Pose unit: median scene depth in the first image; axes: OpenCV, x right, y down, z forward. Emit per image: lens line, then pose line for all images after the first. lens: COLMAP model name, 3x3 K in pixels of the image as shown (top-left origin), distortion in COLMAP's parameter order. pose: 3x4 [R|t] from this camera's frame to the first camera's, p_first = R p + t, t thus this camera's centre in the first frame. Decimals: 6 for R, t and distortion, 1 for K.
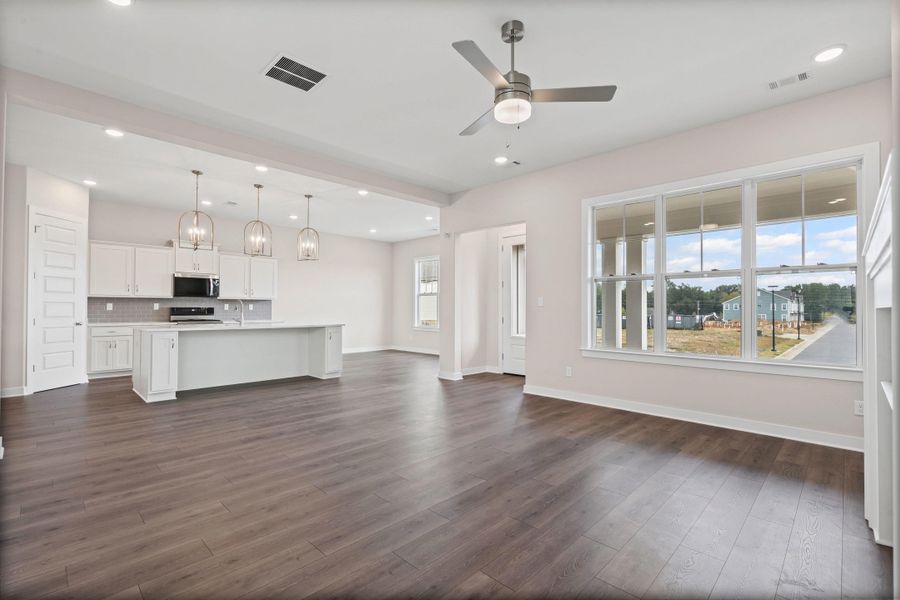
lens RADIAL K [[407.8, 0, 456.7], [0, 407.8, 301.5], [0, 0, 1]] dist [-0.002973, 0.001365]
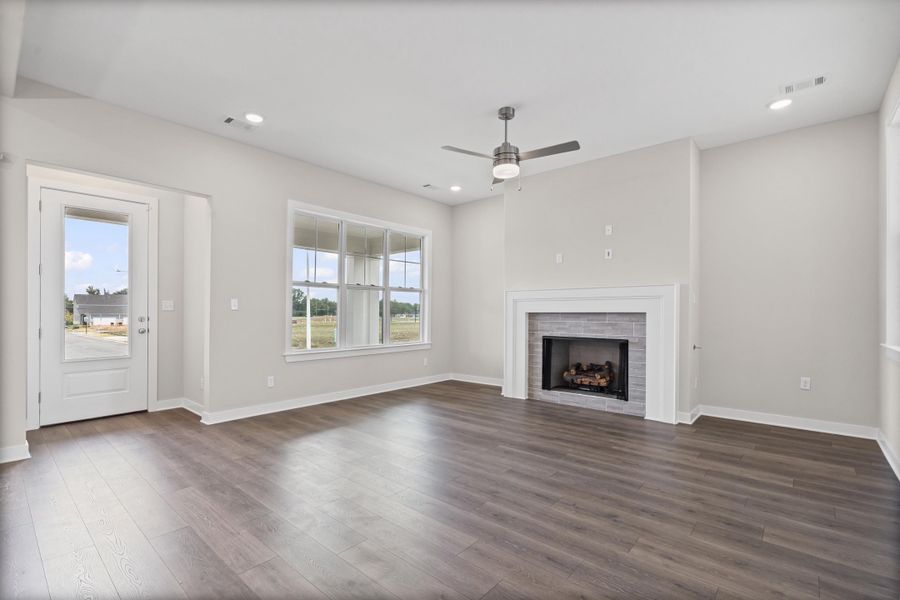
lens RADIAL K [[407.8, 0, 434.3], [0, 407.8, 307.4], [0, 0, 1]] dist [-0.002973, 0.001365]
pose [[-0.032688, 0.009615, 0.999419, -0.966760], [-0.015909, 0.999822, -0.010139, 0.013957], [-0.999339, -0.016231, -0.032530, 0.994113]]
